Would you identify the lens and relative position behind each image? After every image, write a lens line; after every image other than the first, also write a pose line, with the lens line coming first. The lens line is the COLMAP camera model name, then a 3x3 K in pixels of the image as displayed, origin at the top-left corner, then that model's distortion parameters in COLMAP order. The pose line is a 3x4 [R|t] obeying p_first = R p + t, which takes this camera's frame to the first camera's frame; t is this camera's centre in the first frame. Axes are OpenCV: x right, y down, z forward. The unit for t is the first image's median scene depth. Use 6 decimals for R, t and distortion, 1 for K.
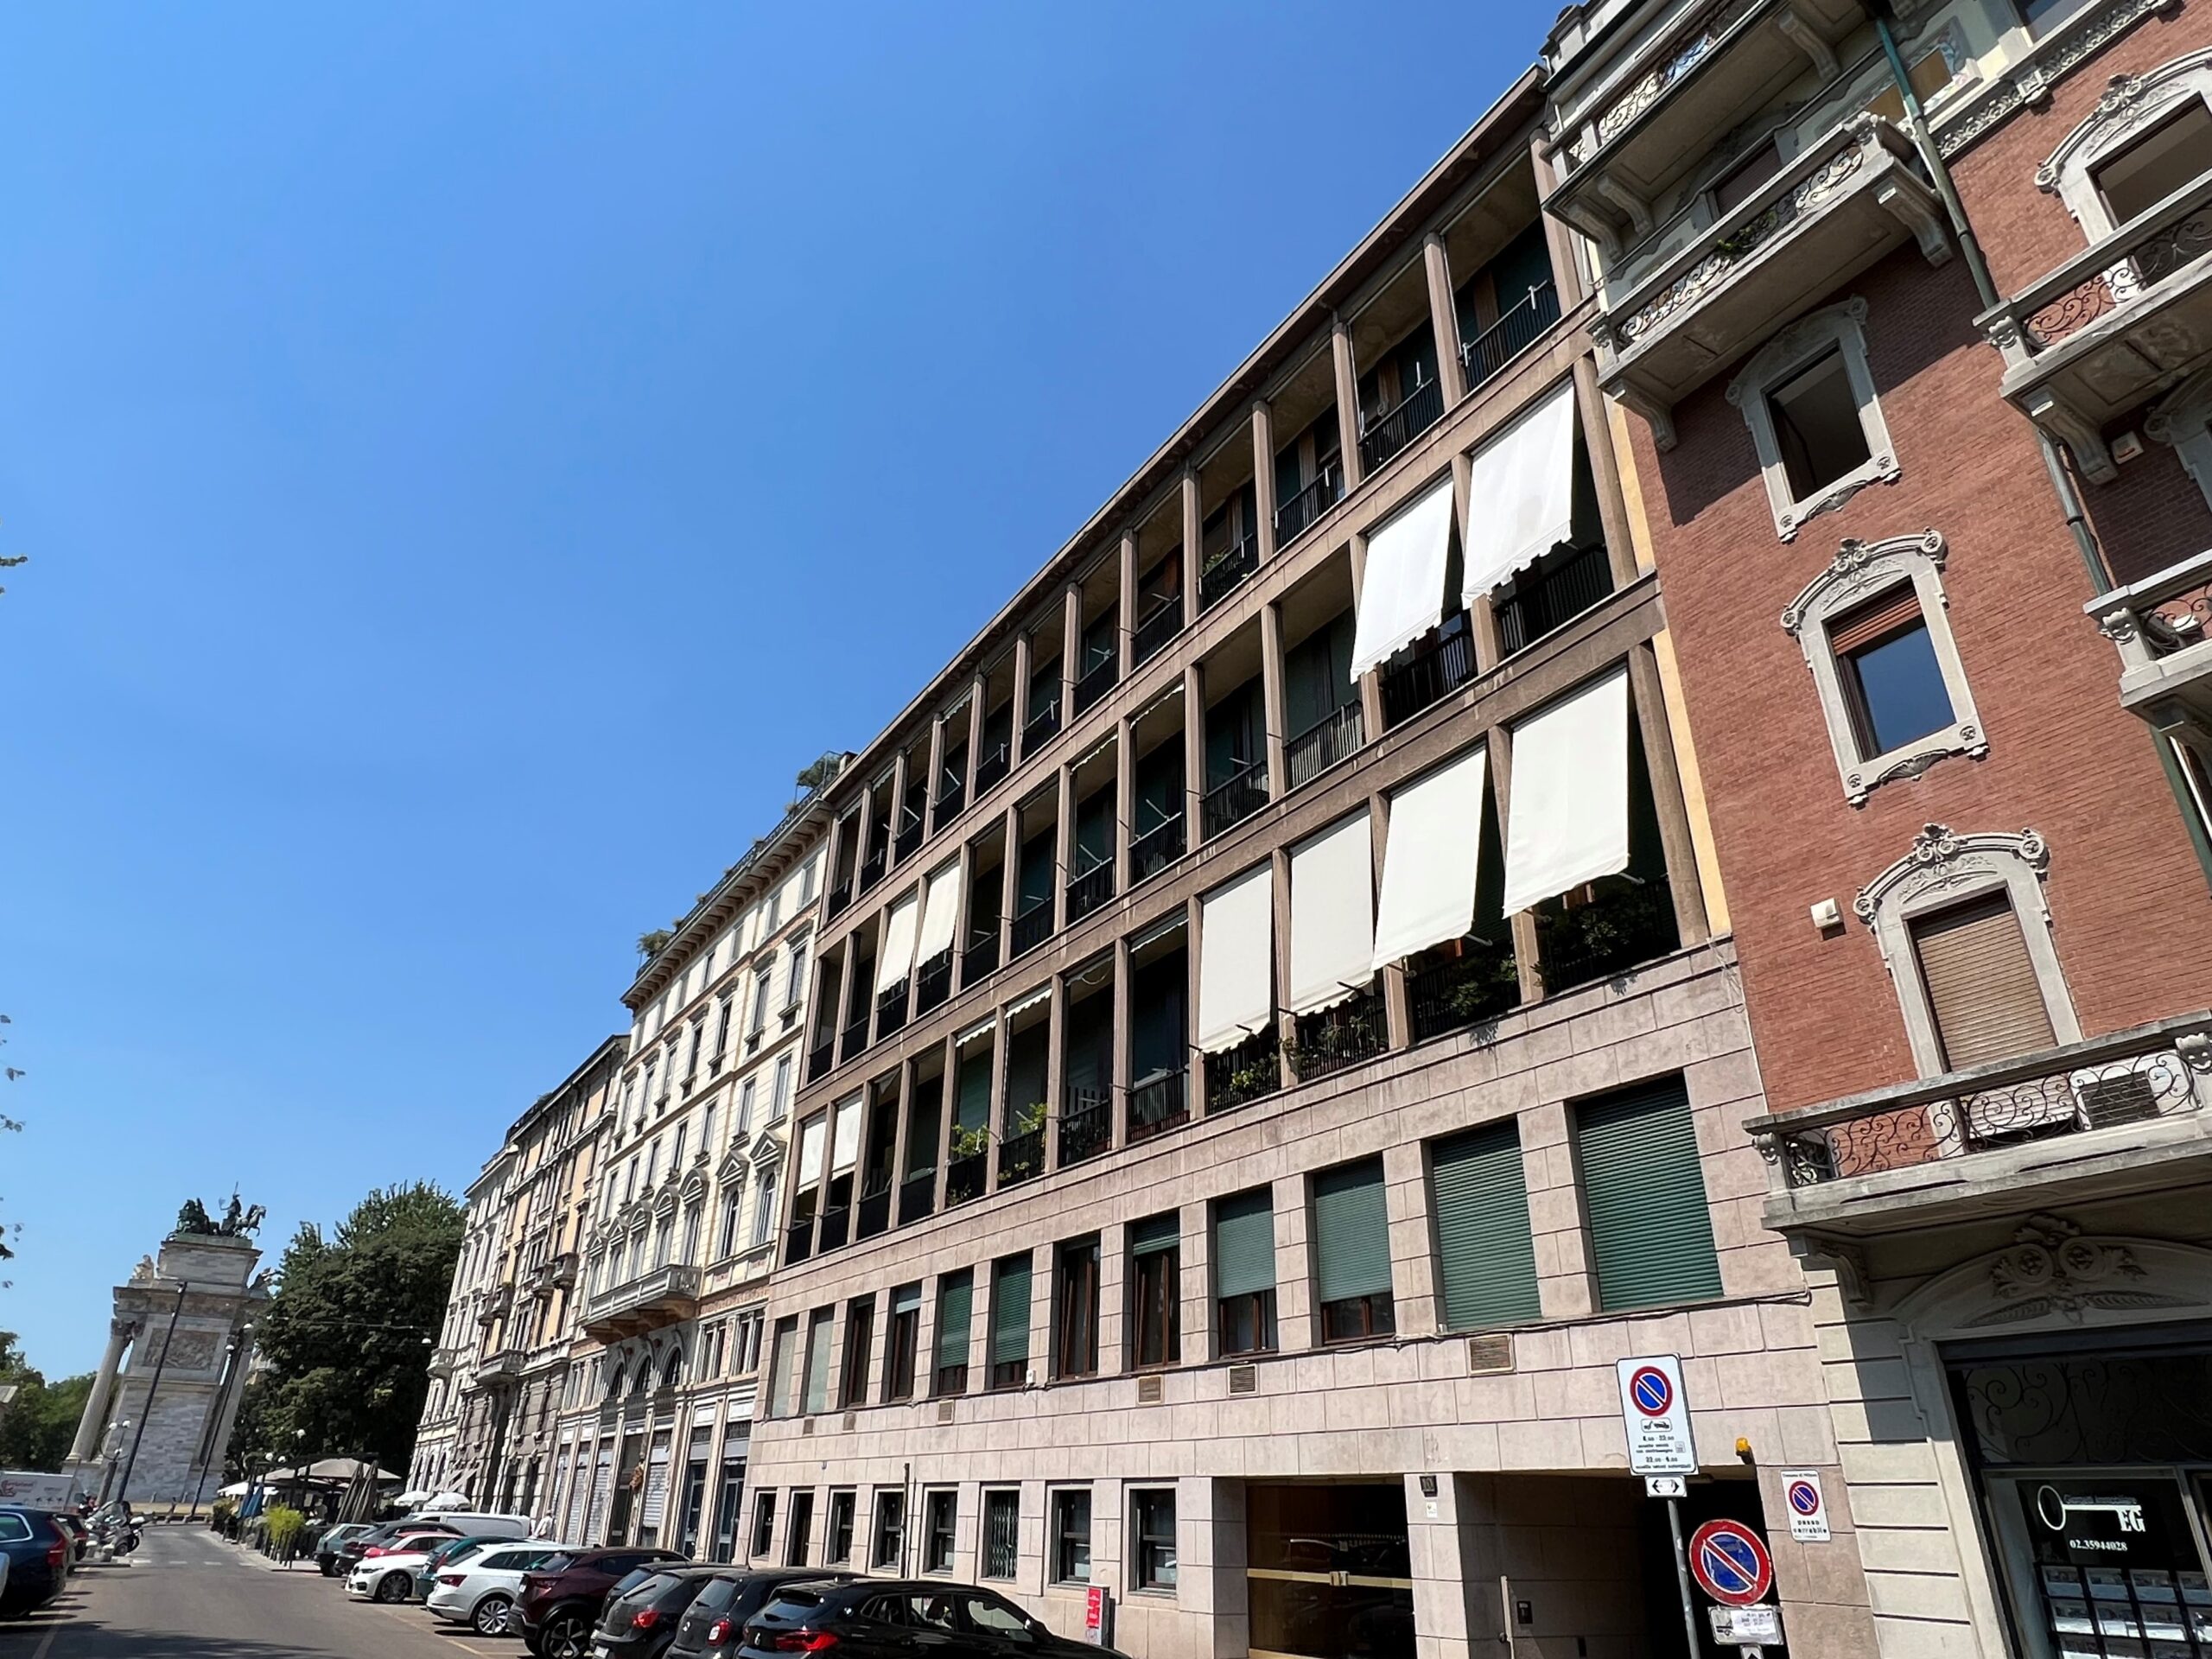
lens RADIAL K [[1375.9, 0, 1111.7], [0, 1375.9, 828.2], [0, 0, 1]] dist [-0.003452, 0.002805]
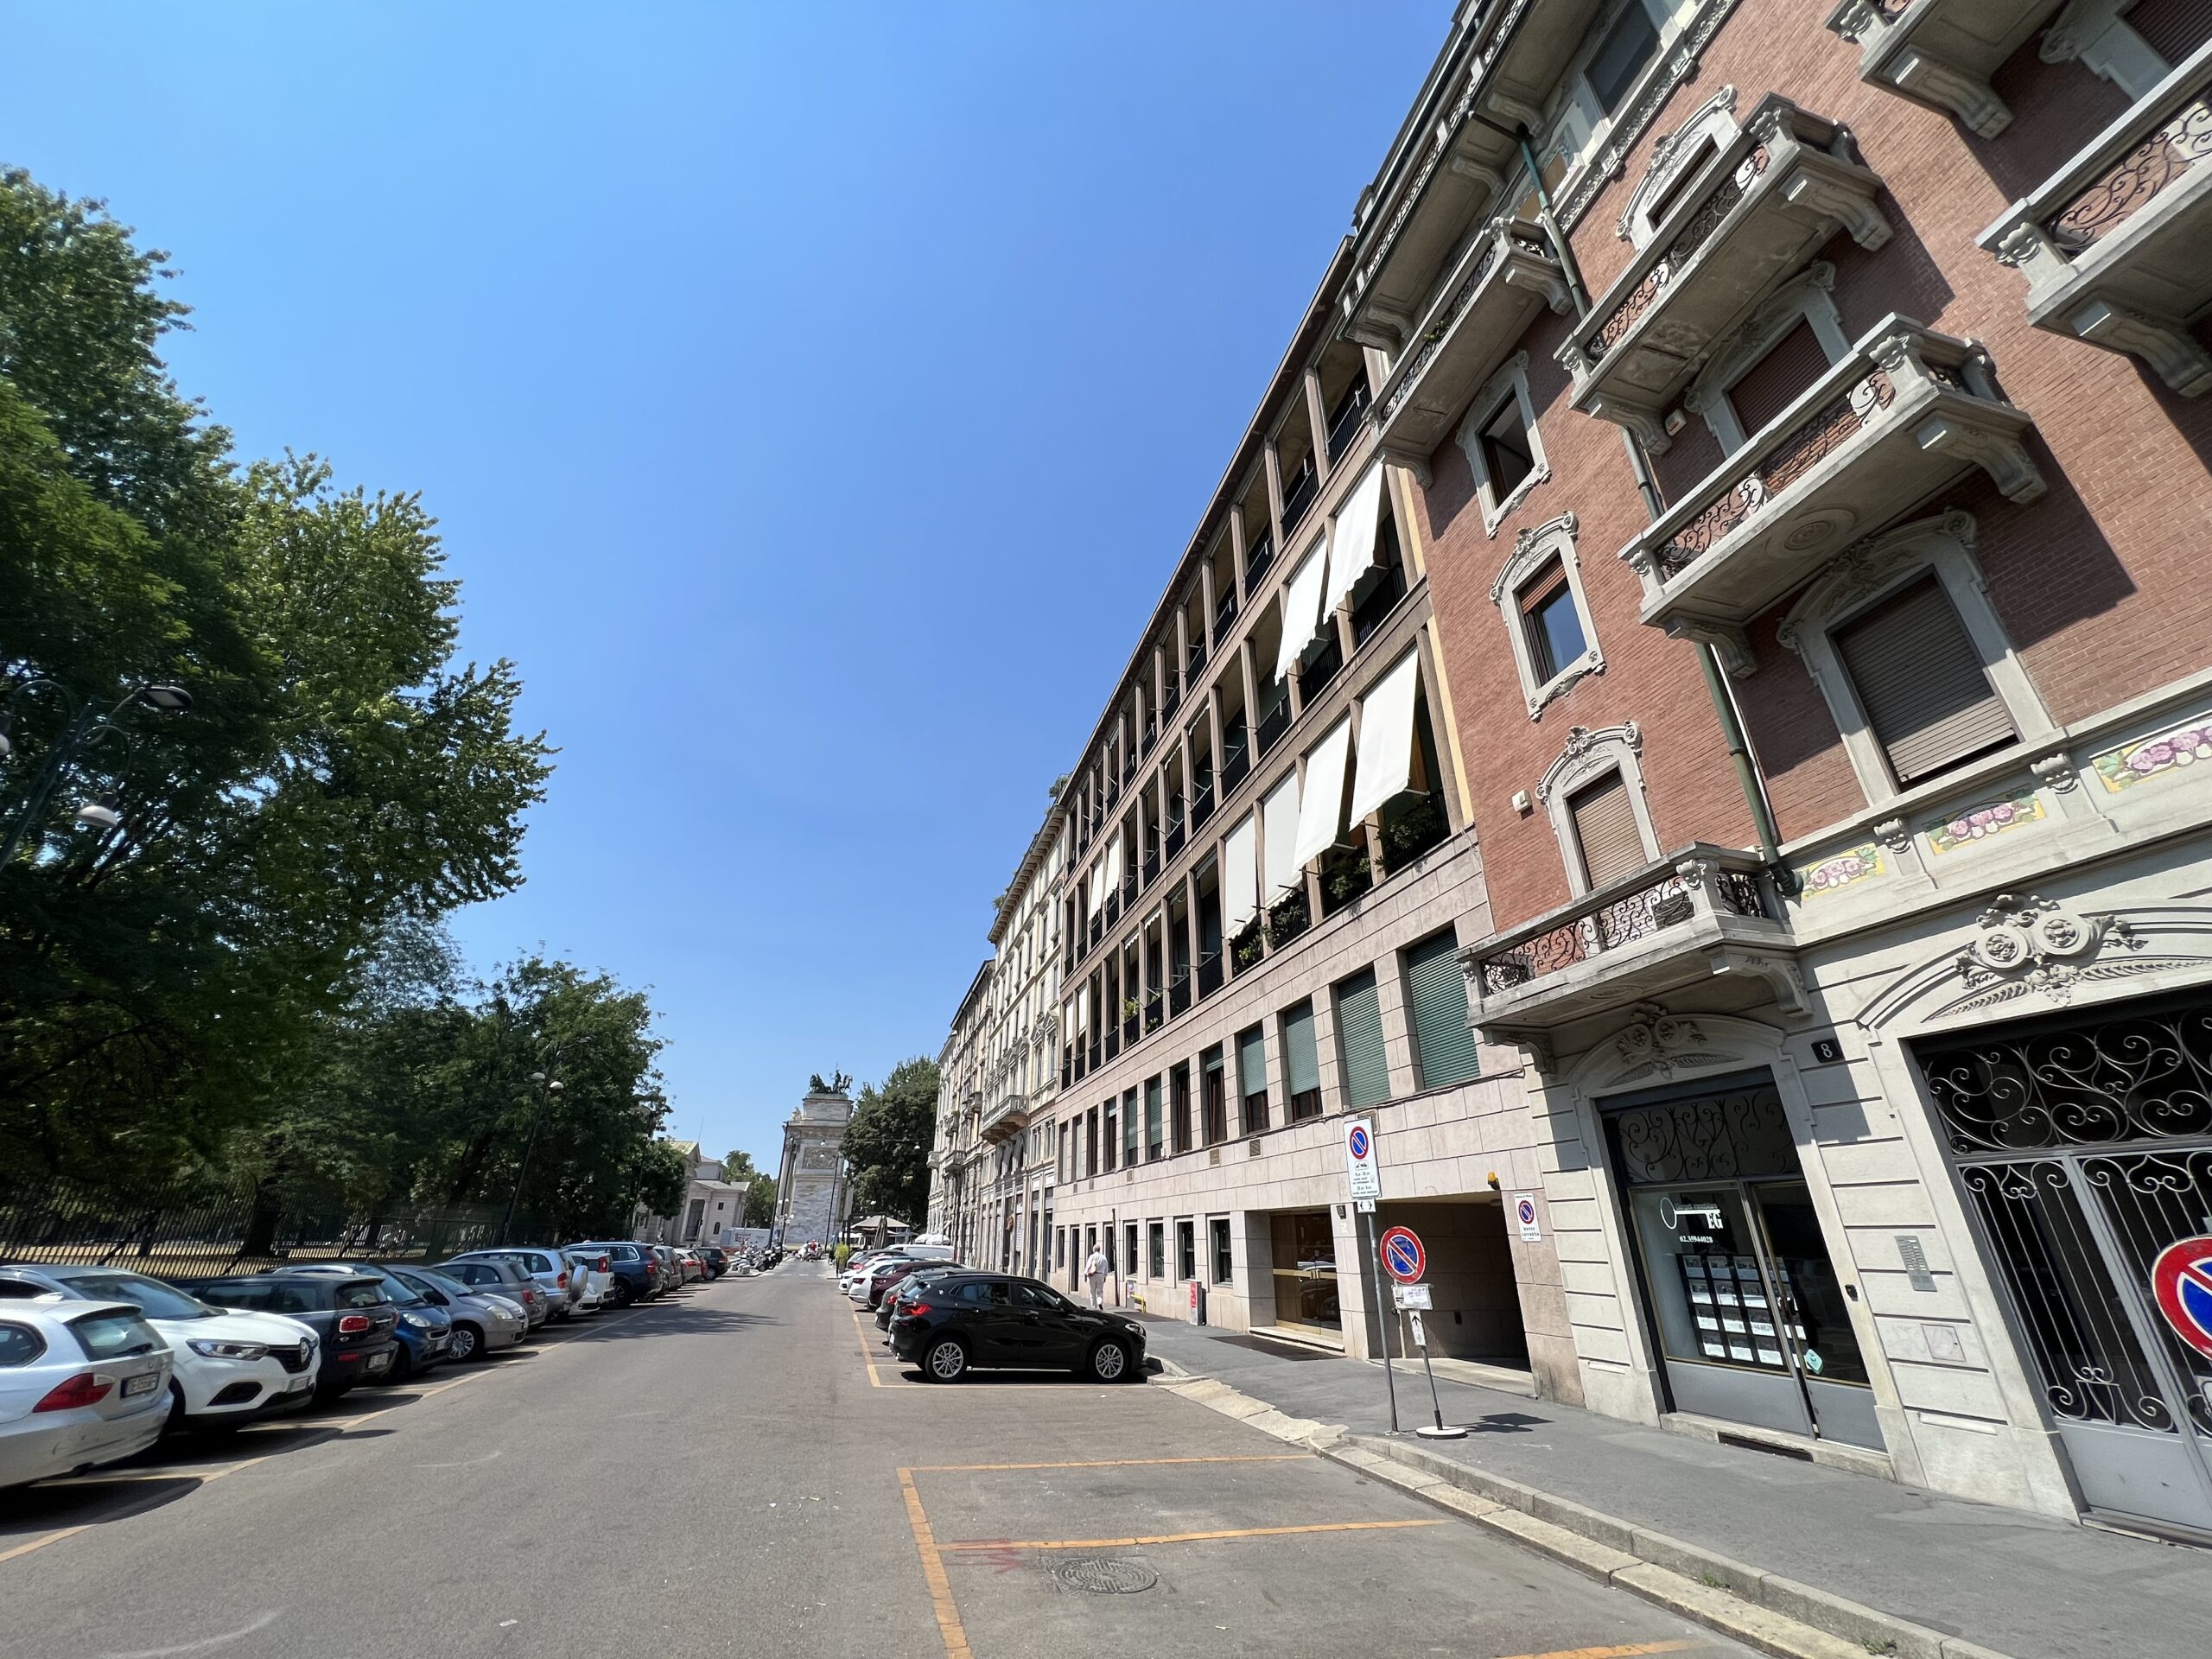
lens RADIAL K [[895.6, 0, 1097.5], [0, 895.6, 824.4], [0, 0, 1]] dist [-0.001325, 0.000295]
pose [[0.952493, -0.142858, -0.268977, 0.291510], [0.149377, 0.988773, 0.003818, 0.014955], [0.265411, -0.043816, 0.963139, 0.004061]]
